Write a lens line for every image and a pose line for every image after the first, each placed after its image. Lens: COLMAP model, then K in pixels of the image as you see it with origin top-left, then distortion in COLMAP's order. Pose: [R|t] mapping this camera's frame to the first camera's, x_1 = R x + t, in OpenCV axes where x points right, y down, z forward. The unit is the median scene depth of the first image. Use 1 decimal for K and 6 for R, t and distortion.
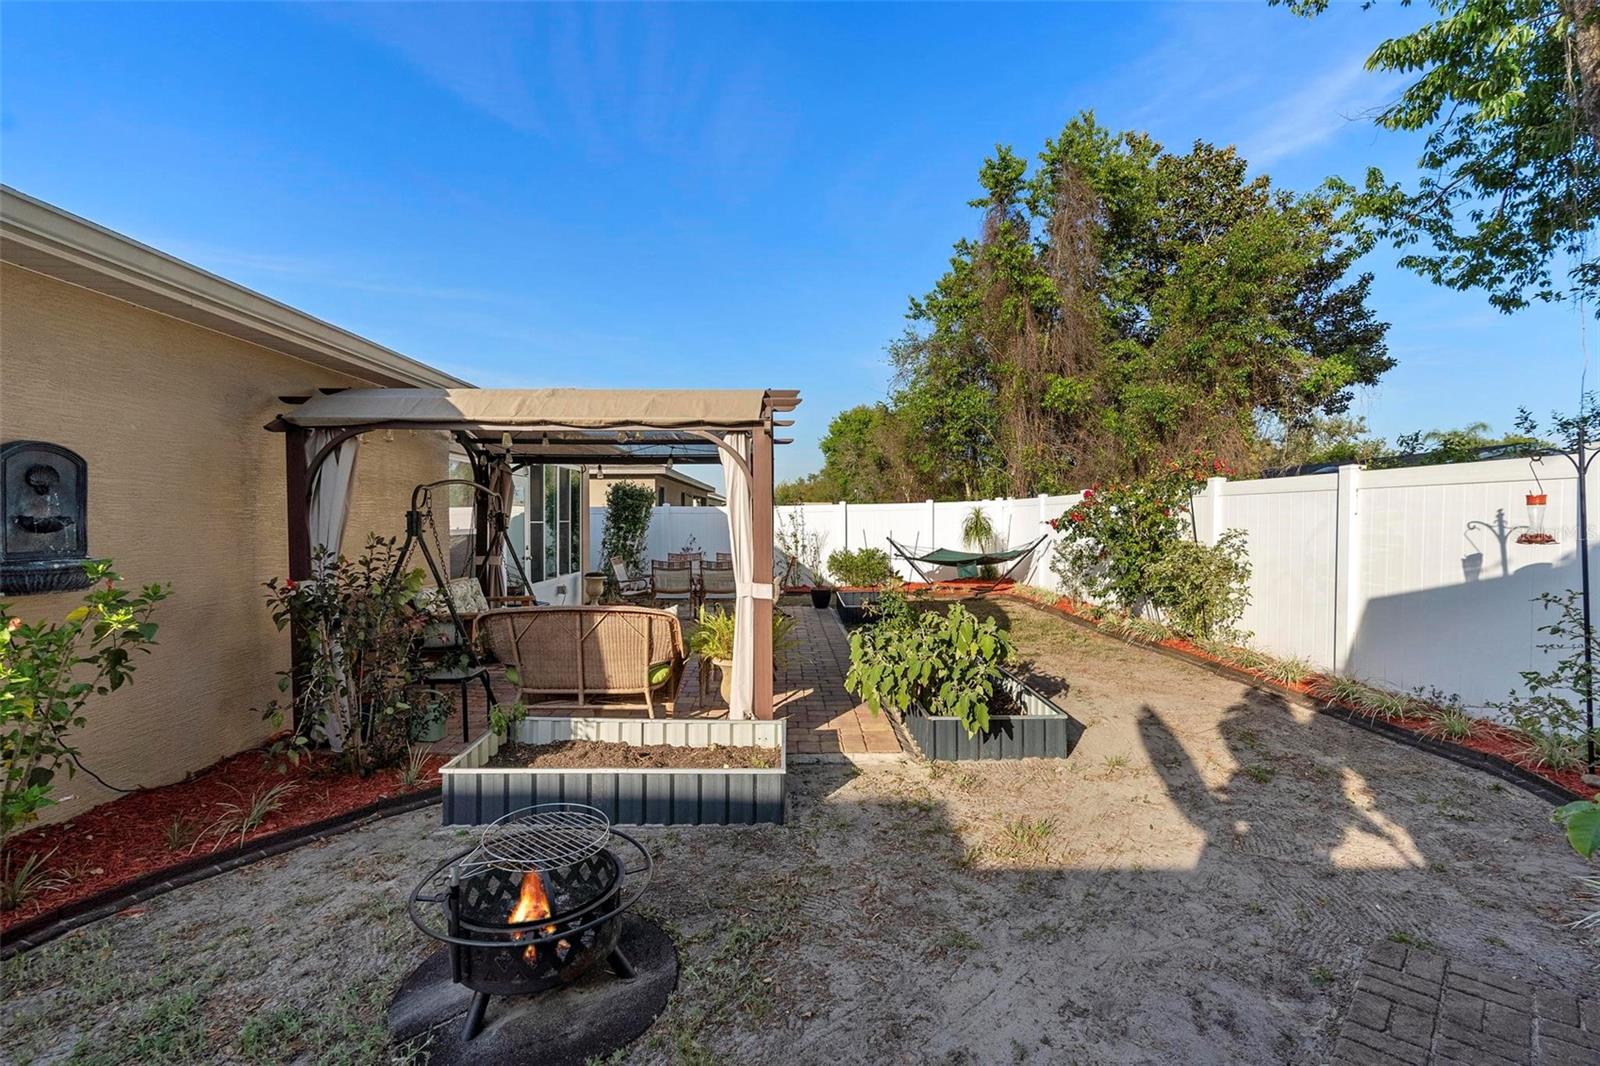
lens RADIAL K [[721.0, 0, 810.8], [0, 721.0, 533.9], [0, 0, 1]] dist [-0.000170, 0.000733]
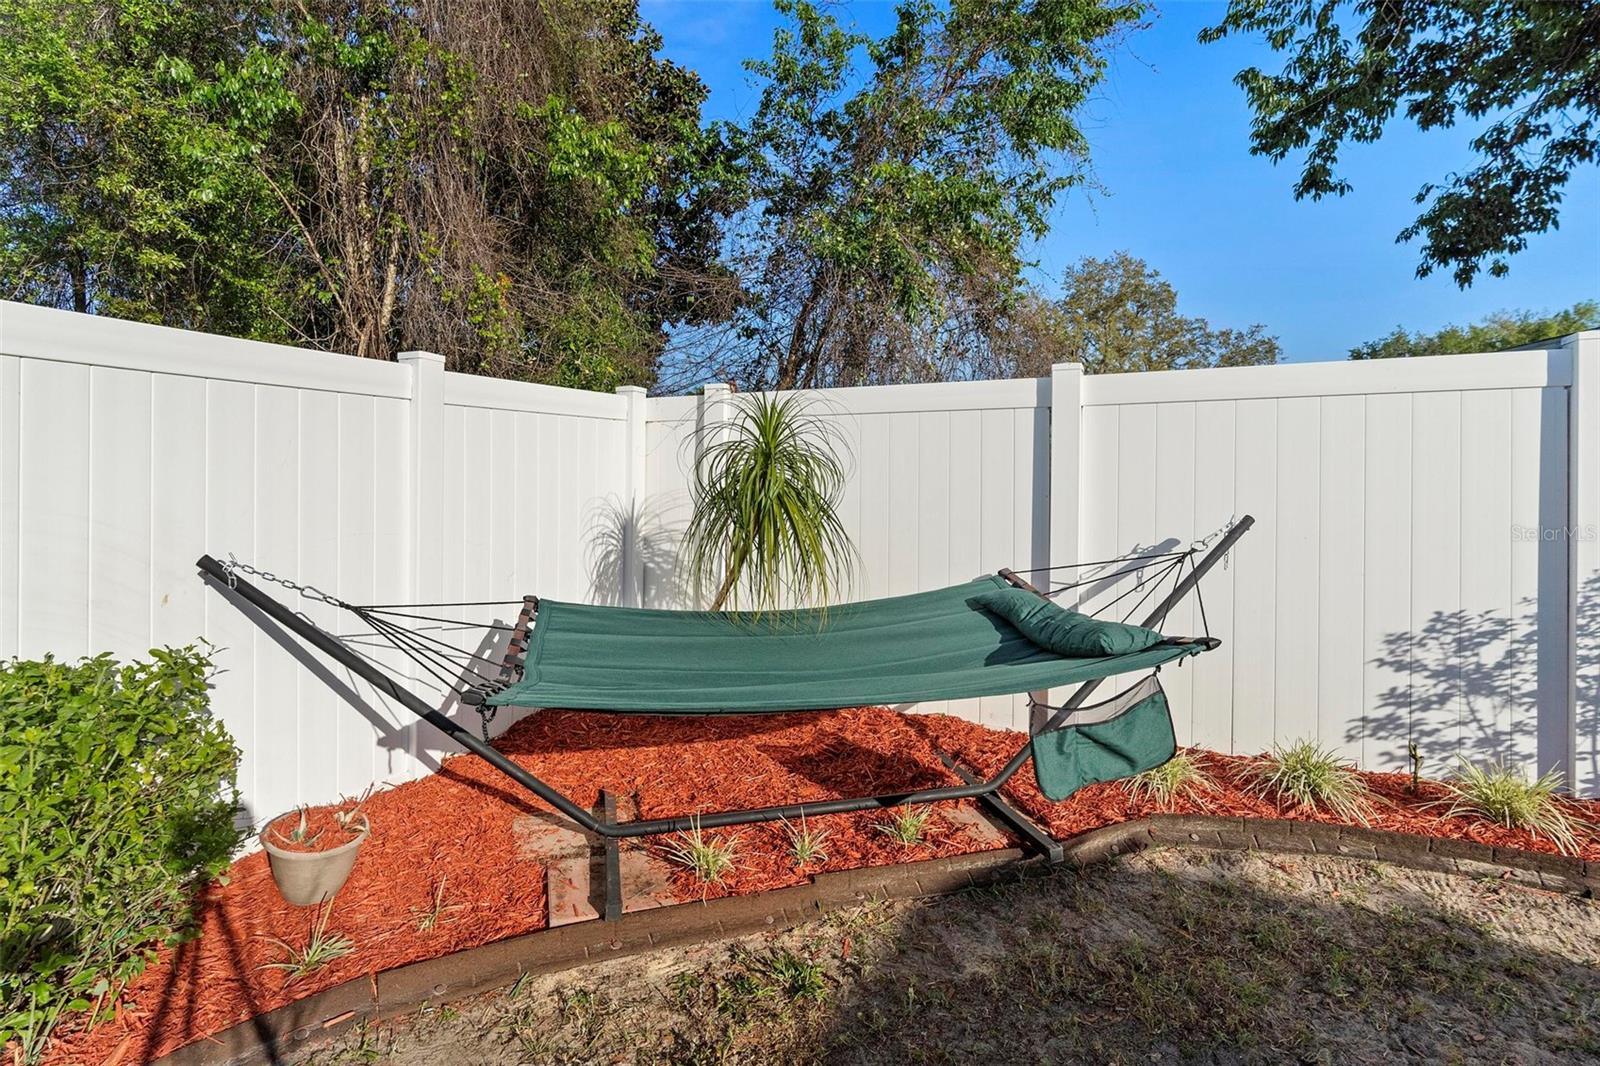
lens RADIAL K [[758.0, 0, 809.7], [0, 758.0, 488.0], [0, 0, 1]] dist [0.030902, 0.000269]
pose [[0.439494, 0.000006, 0.898246, 0.025164], [0.016779, 0.999825, -0.008217, -0.007429], [-0.898089, 0.018683, 0.439417, 1.077558]]
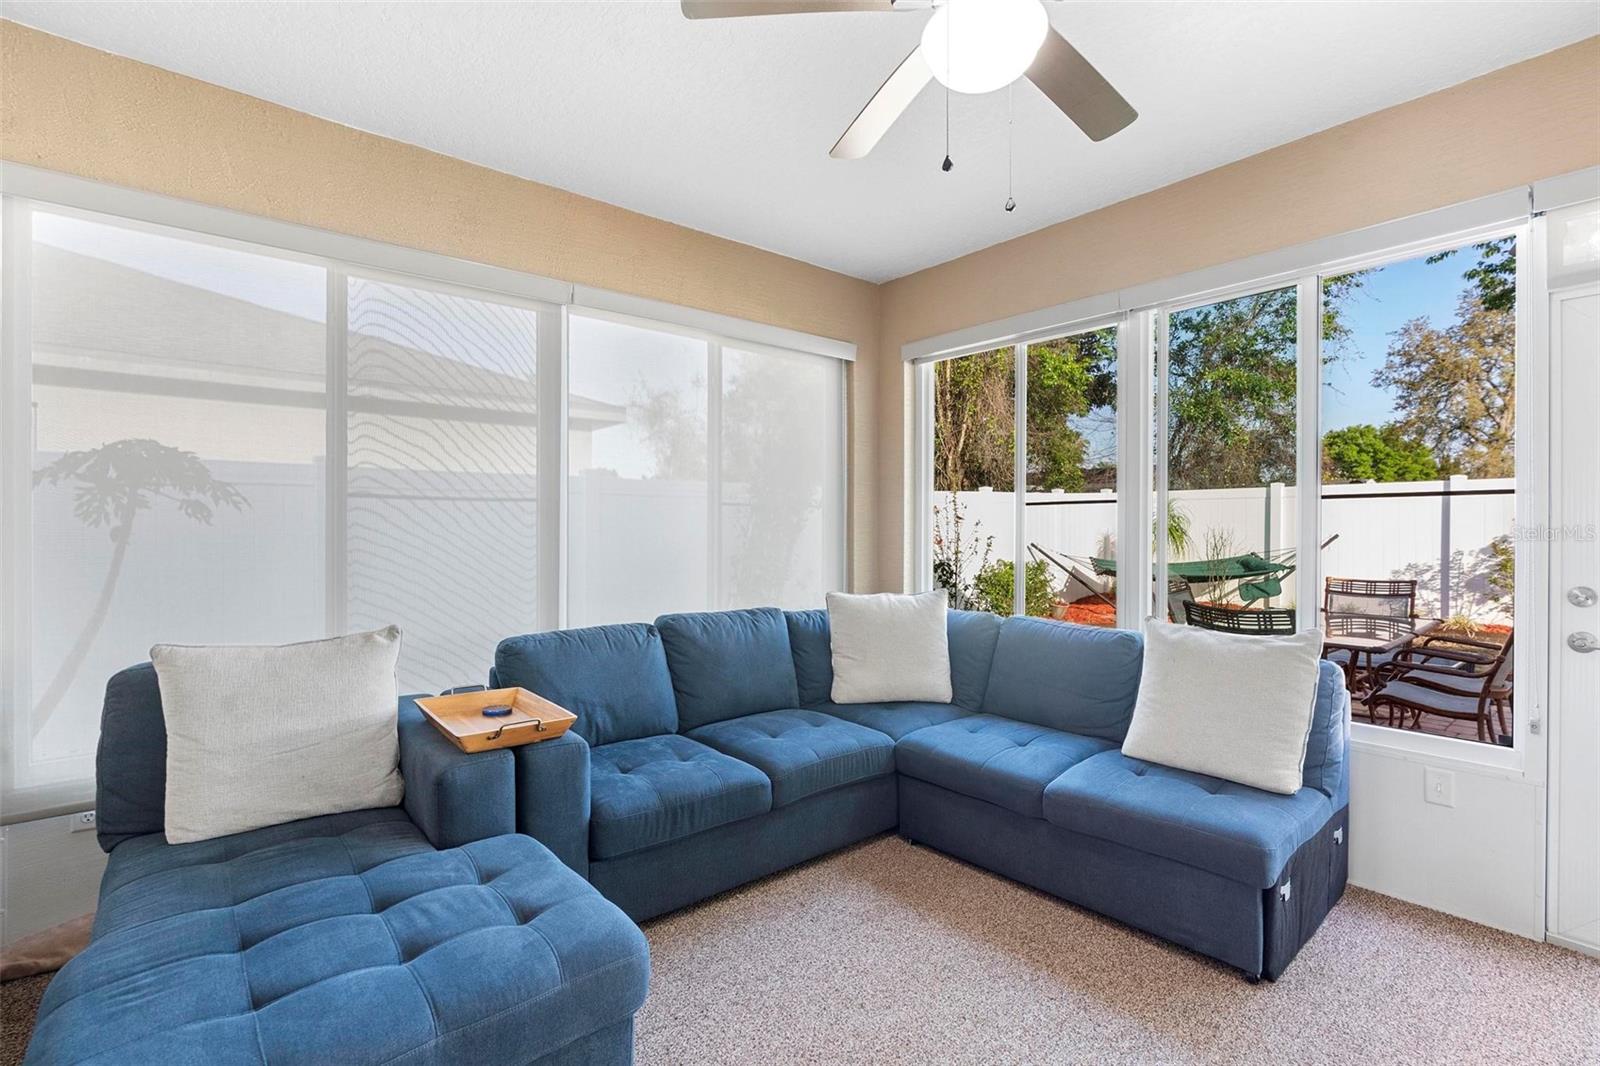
lens RADIAL K [[733.5, 0, 804.5], [0, 733.5, 534.7], [0, 0, 1]] dist [0.002539, 0.000907]
pose [[0.793226, -0.007122, 0.608886, -0.626071], [0.018273, 0.999760, -0.012112, 0.003864], [-0.608653, 0.020733, 0.793166, 0.770547]]
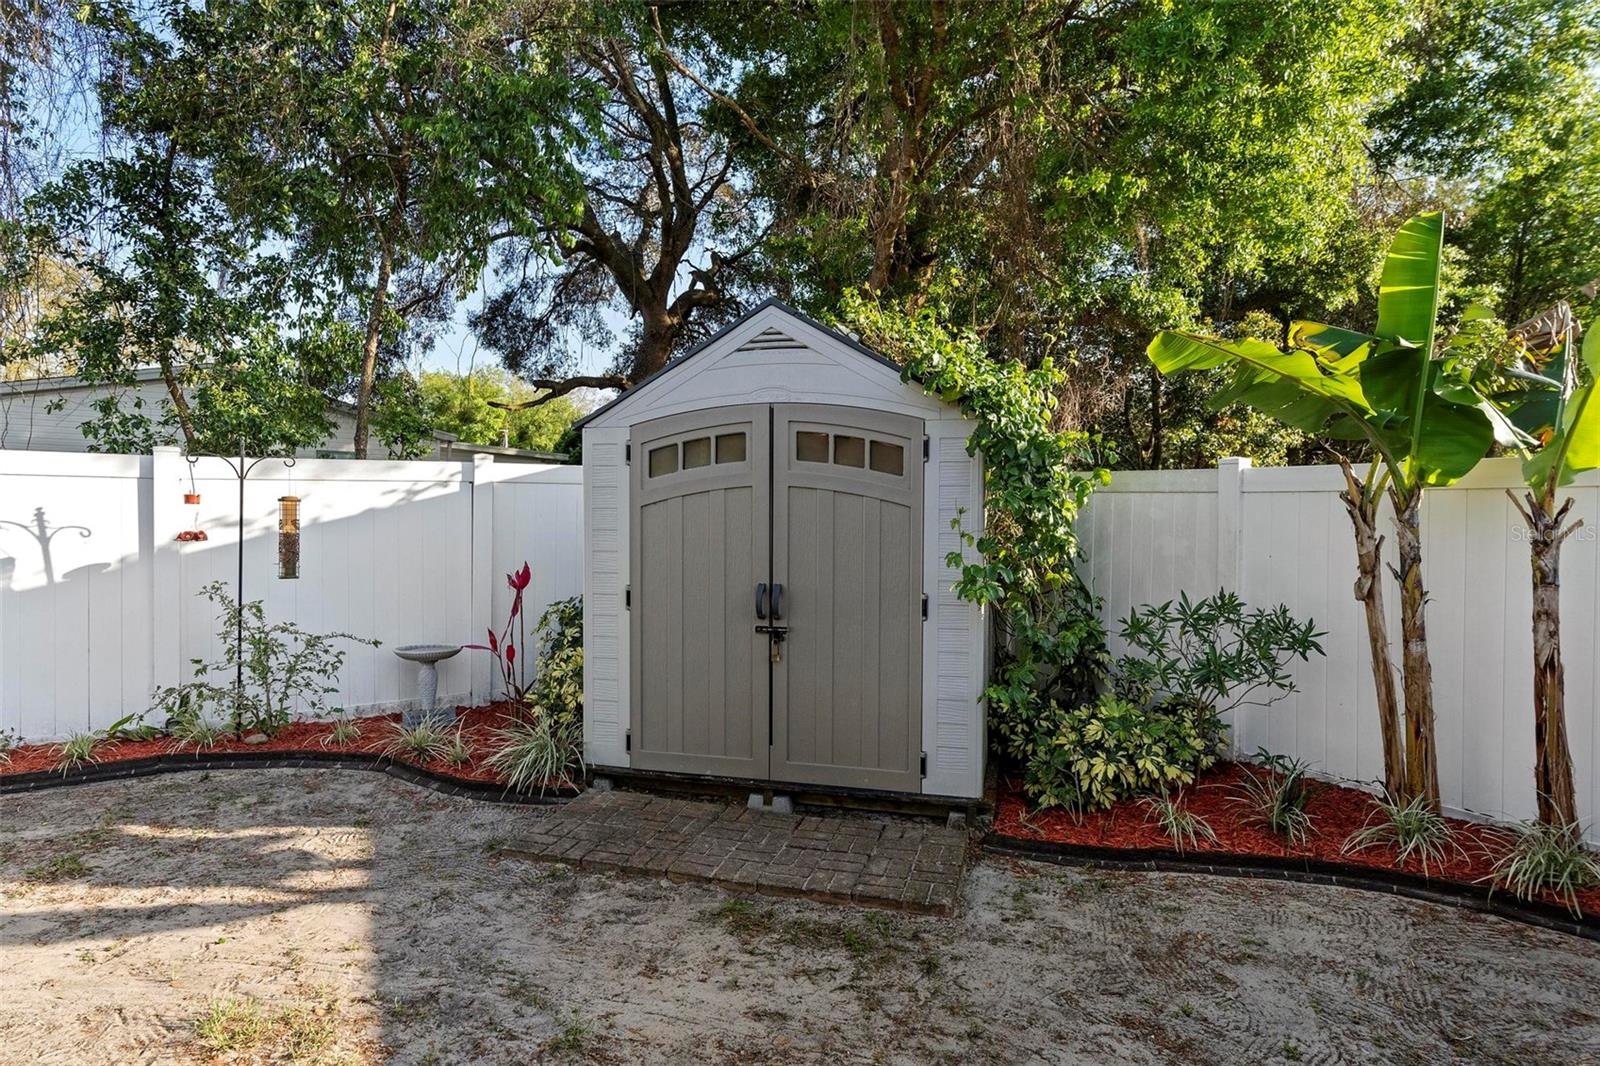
lens RADIAL K [[861.1, 0, 760.6], [0, 861.1, 530.2], [0, 0, 1]] dist [-0.000895, -0.000144]
pose [[-0.457767, -0.007548, 0.889040, -0.161320], [0.019258, 0.999645, 0.018403, -0.003294], [-0.888863, 0.025546, -0.457460, 0.271603]]
